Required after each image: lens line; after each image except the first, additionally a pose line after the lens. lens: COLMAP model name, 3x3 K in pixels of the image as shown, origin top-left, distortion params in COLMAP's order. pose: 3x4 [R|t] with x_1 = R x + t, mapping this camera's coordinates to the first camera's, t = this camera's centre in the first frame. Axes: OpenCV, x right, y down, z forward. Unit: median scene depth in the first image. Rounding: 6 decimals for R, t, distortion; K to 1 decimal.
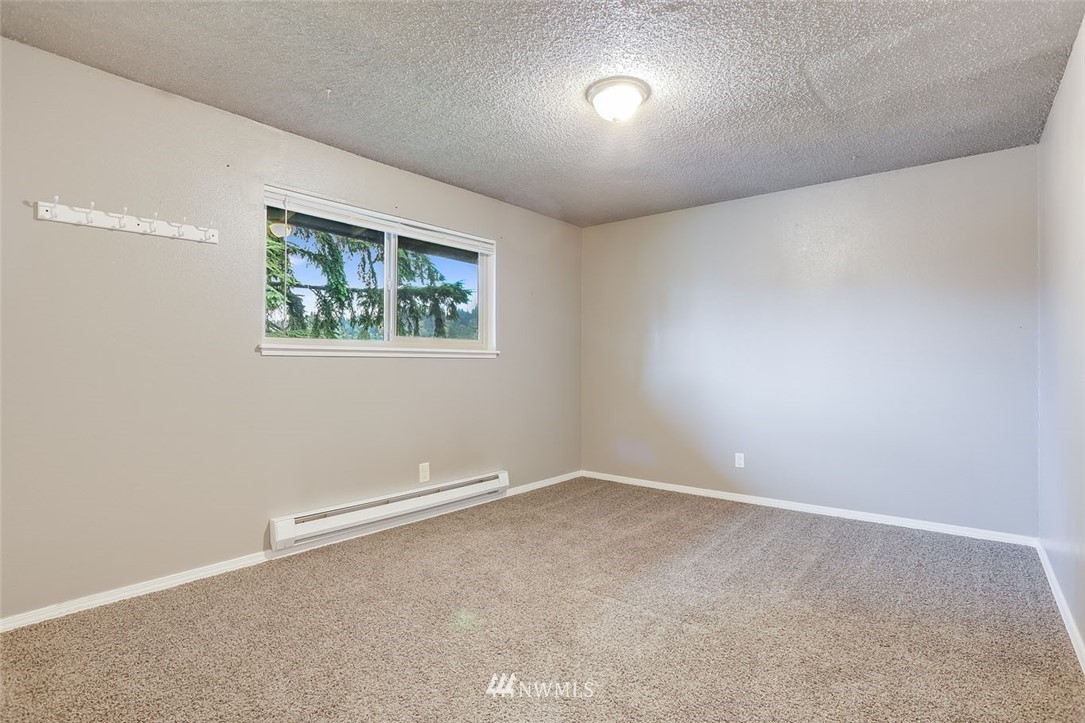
lens RADIAL K [[536.1, 0, 542.6], [0, 536.1, 365.0], [0, 0, 1]] dist [-0.056150, 0.020908]
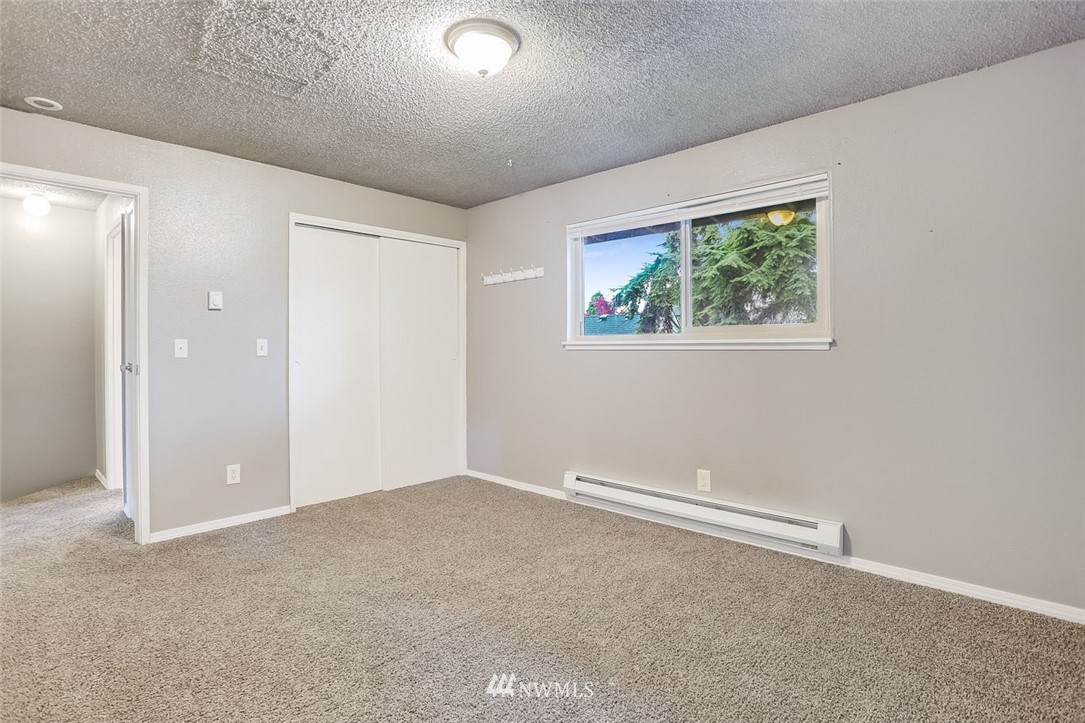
lens RADIAL K [[536.1, 0, 538.2], [0, 536.1, 357.6], [0, 0, 1]] dist [-0.056150, 0.020908]
pose [[-0.052450, 0.005443, -0.998609, 0.681926], [-0.006433, 0.999963, 0.005788, -0.004831], [0.998603, 0.006728, -0.052413, 0.786648]]
